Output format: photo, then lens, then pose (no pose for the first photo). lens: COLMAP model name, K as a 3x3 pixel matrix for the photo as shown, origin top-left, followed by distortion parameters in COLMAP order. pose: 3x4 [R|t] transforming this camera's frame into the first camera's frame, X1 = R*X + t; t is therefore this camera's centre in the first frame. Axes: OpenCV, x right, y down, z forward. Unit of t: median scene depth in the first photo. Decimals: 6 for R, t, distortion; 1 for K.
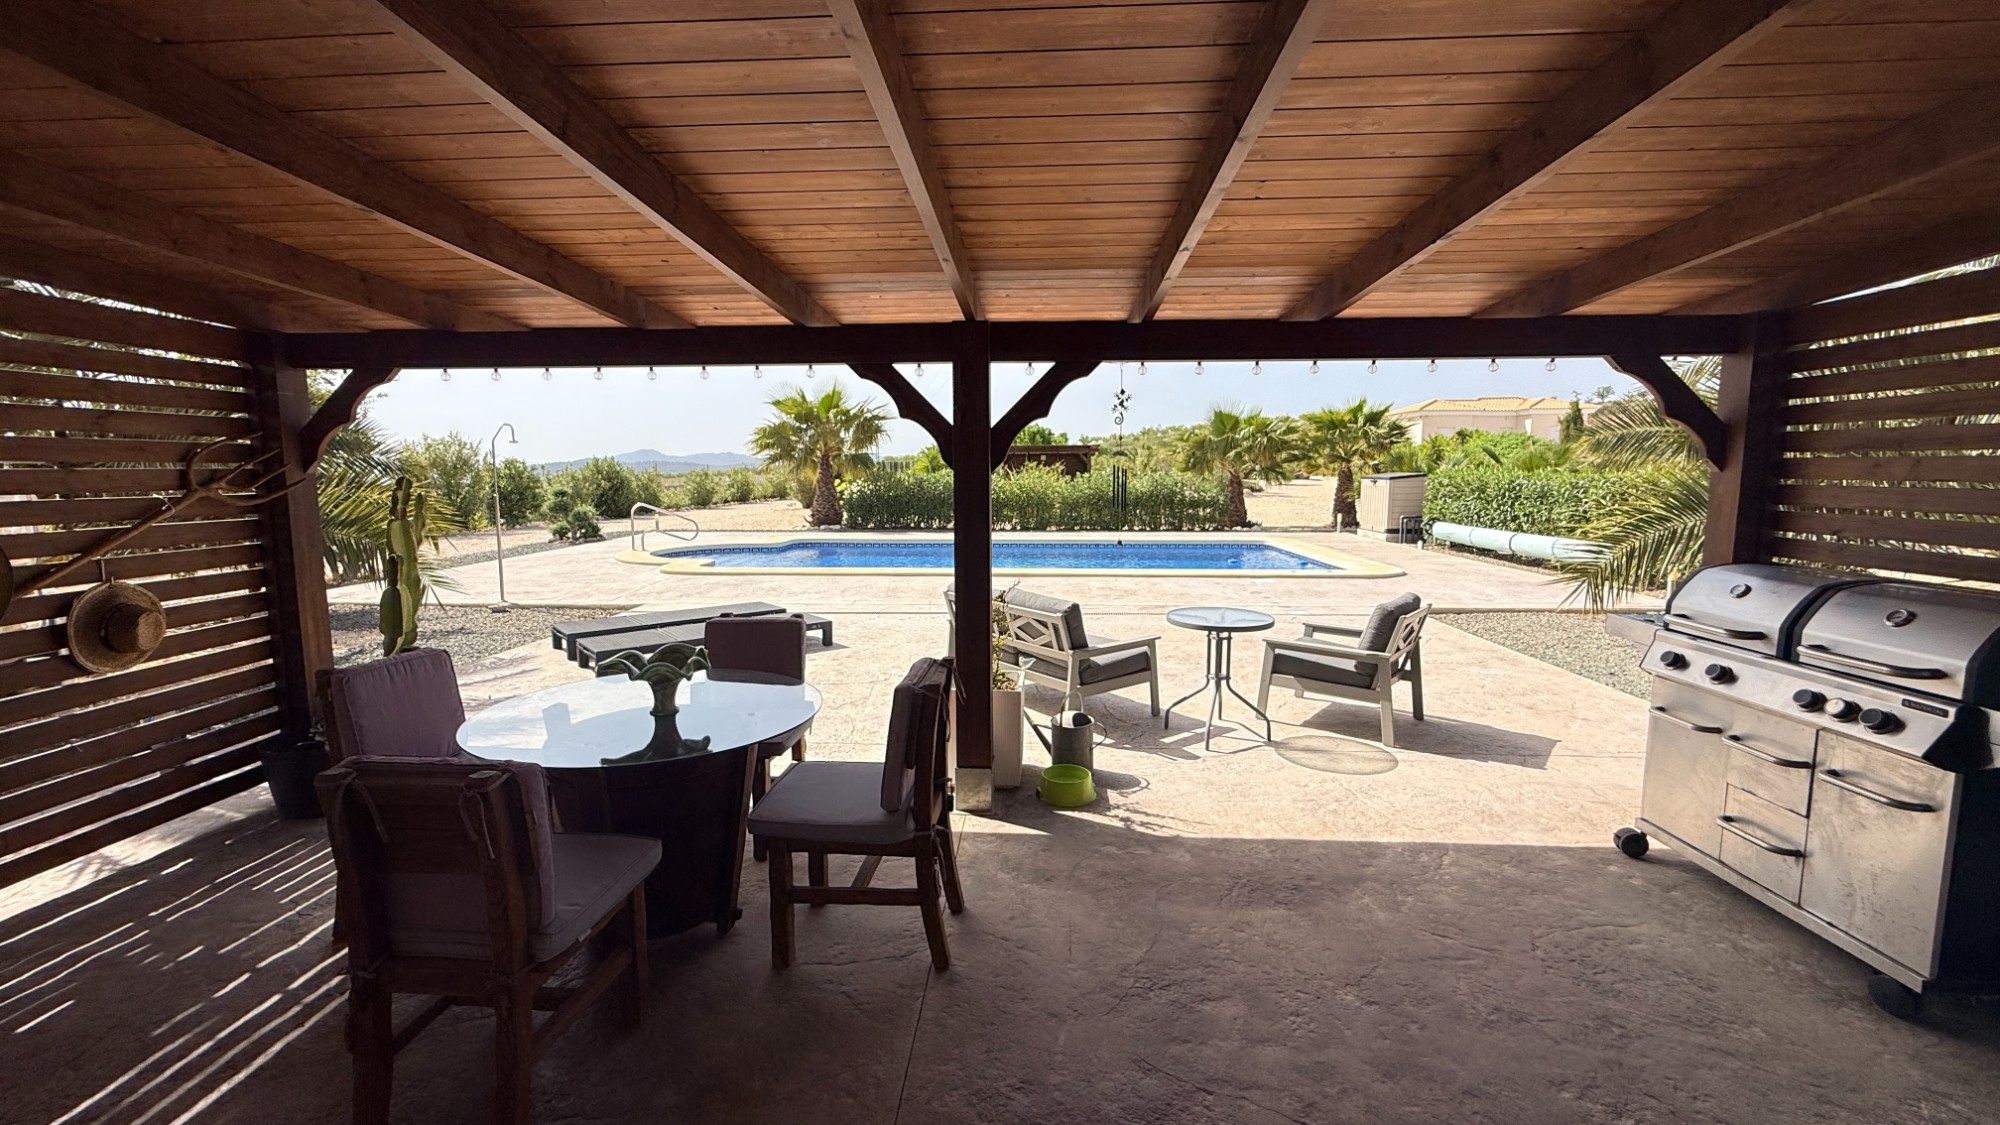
lens RADIAL K [[799.4, 0, 994.2], [0, 799.4, 557.0], [0, 0, 1]] dist [0.003769, -0.000721]
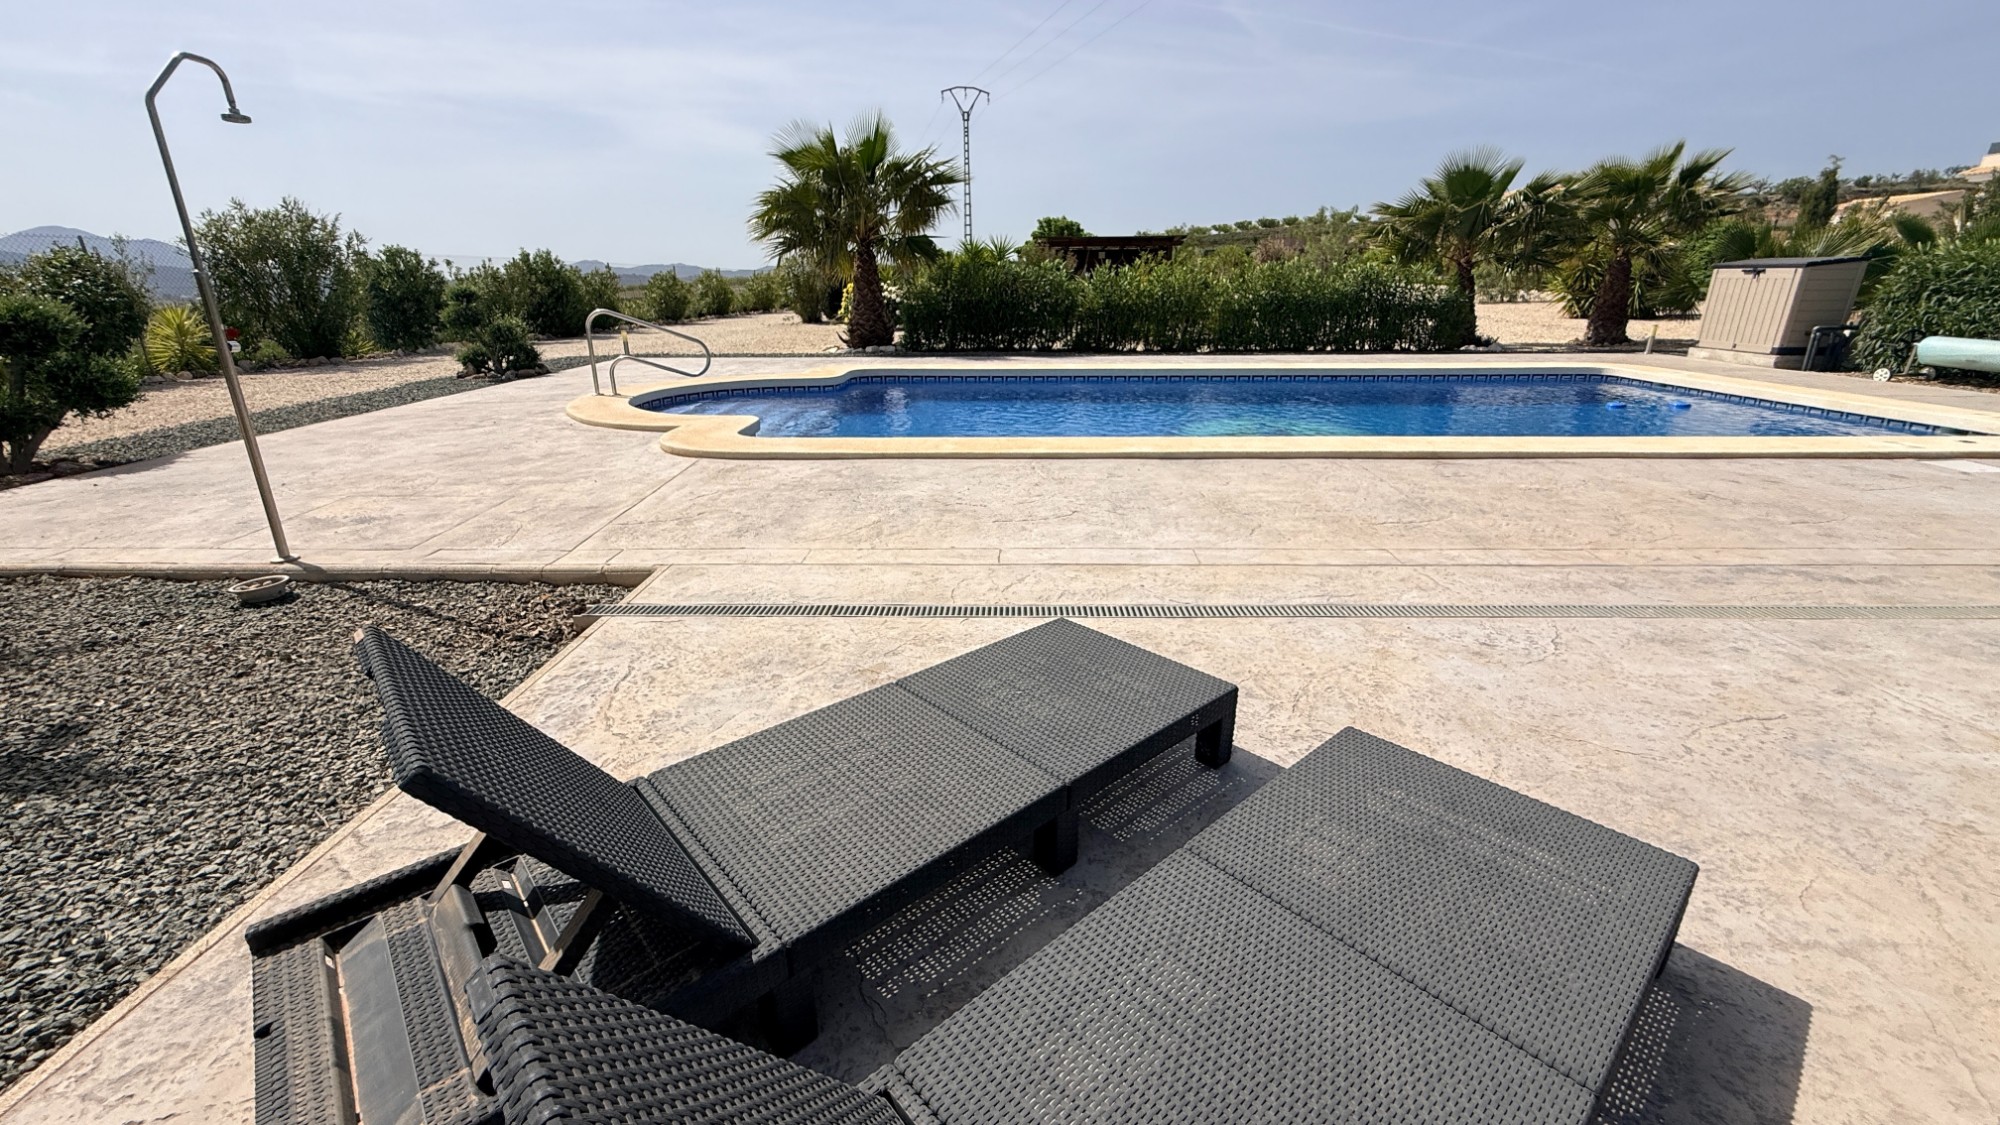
lens RADIAL K [[799.4, 0, 994.2], [0, 799.4, 557.0], [0, 0, 1]] dist [0.003769, -0.000721]
pose [[0.999350, -0.014345, 0.033058, -0.138456], [0.006699, 0.975313, 0.220724, -0.014694], [-0.035409, -0.220359, 0.974776, 0.298644]]
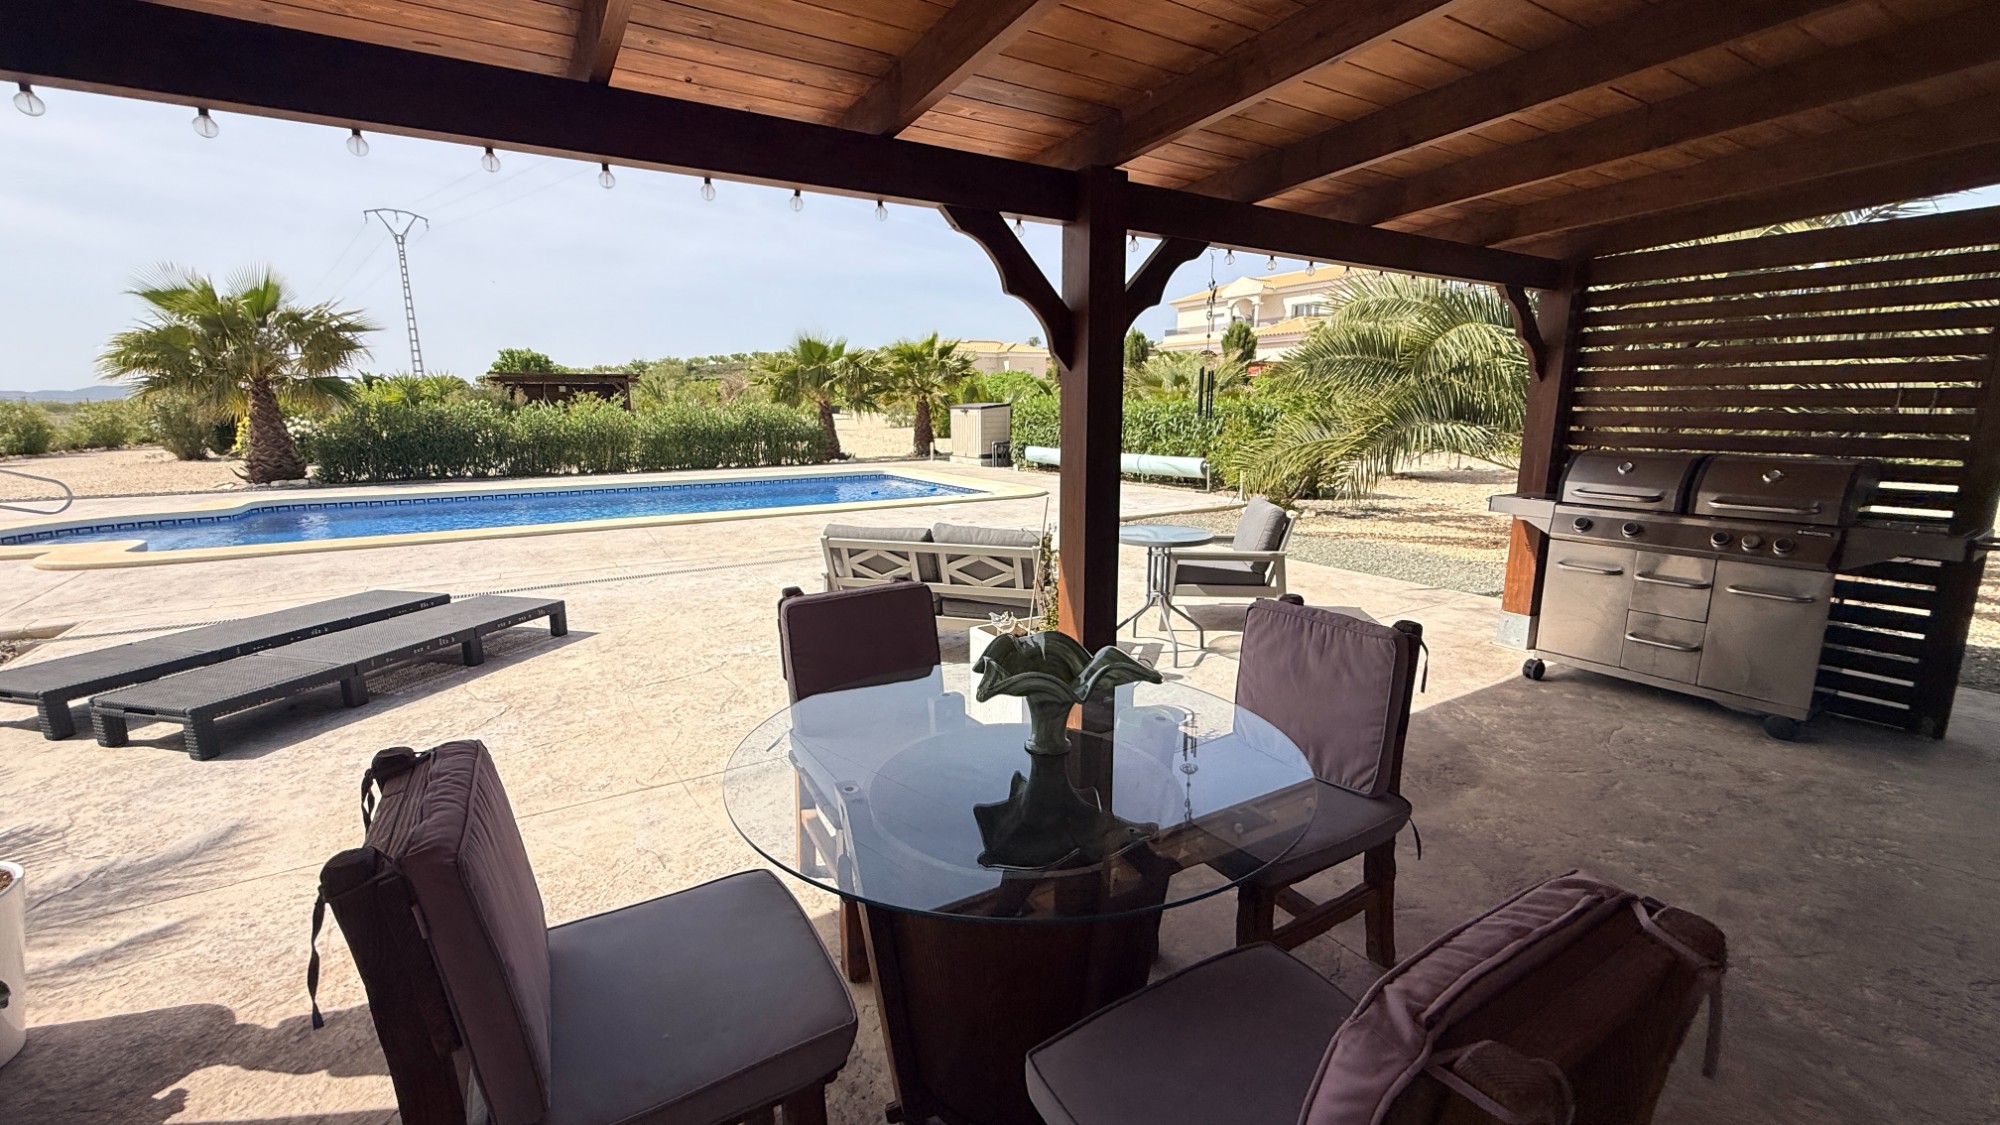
lens RADIAL K [[799.4, 0, 994.2], [0, 799.4, 557.0], [0, 0, 1]] dist [0.003769, -0.000721]
pose [[0.822097, -0.108455, 0.558922, -0.101413], [0.064783, 0.993132, 0.097423, -0.001251], [-0.565650, -0.043882, 0.823477, 0.069829]]
